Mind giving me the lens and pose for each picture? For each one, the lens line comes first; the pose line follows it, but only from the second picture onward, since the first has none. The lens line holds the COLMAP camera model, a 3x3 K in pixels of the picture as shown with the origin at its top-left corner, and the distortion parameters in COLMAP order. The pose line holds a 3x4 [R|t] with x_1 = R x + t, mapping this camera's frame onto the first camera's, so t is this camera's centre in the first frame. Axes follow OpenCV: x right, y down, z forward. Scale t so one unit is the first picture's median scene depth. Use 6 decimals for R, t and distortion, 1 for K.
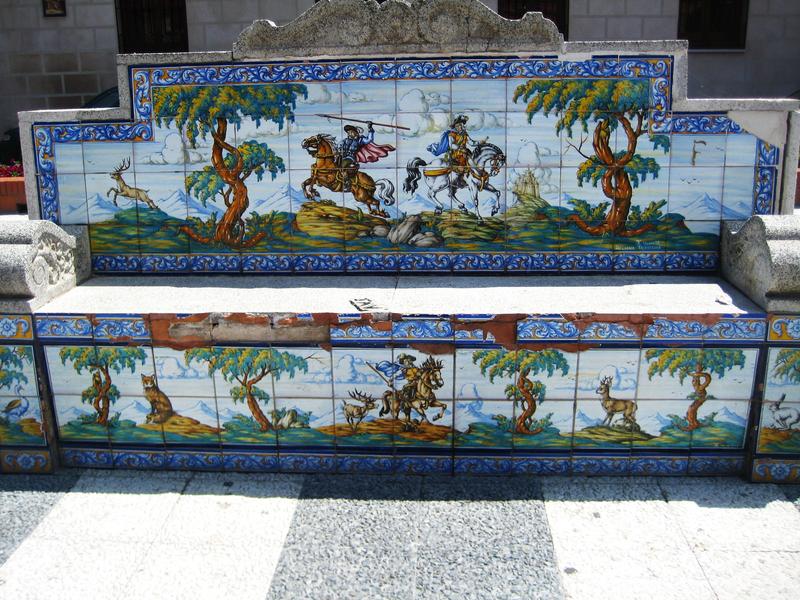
lens RADIAL K [[875.1, 0, 400.2], [0, 875.1, 300.4], [0, 0, 1]] dist [-0.092674, 0.000000]
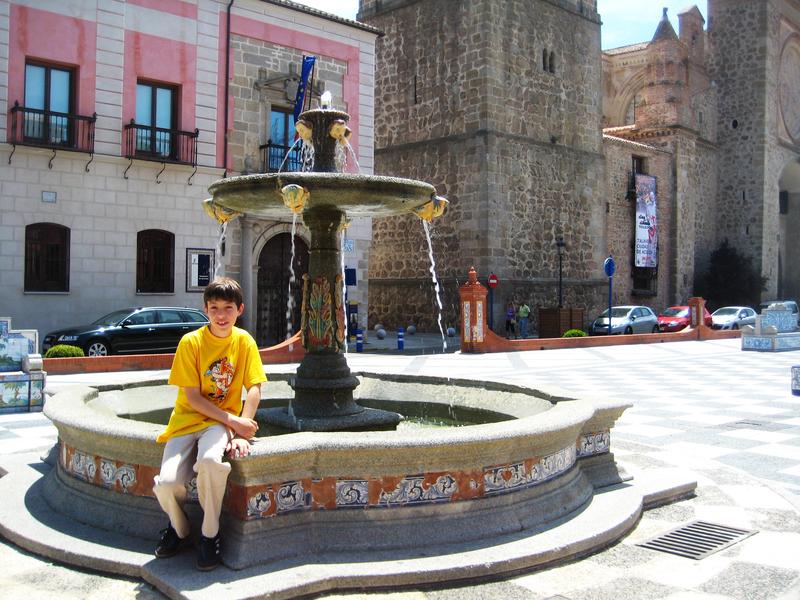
lens RADIAL K [[875.1, 0, 422.8], [0, 875.1, 277.1], [0, 0, 1]] dist [-0.092674, 0.000000]
pose [[0.750061, 0.028980, 0.660733, -1.053499], [0.152586, 0.964505, -0.215517, 0.818339], [-0.643526, 0.262470, 0.719016, -3.807555]]
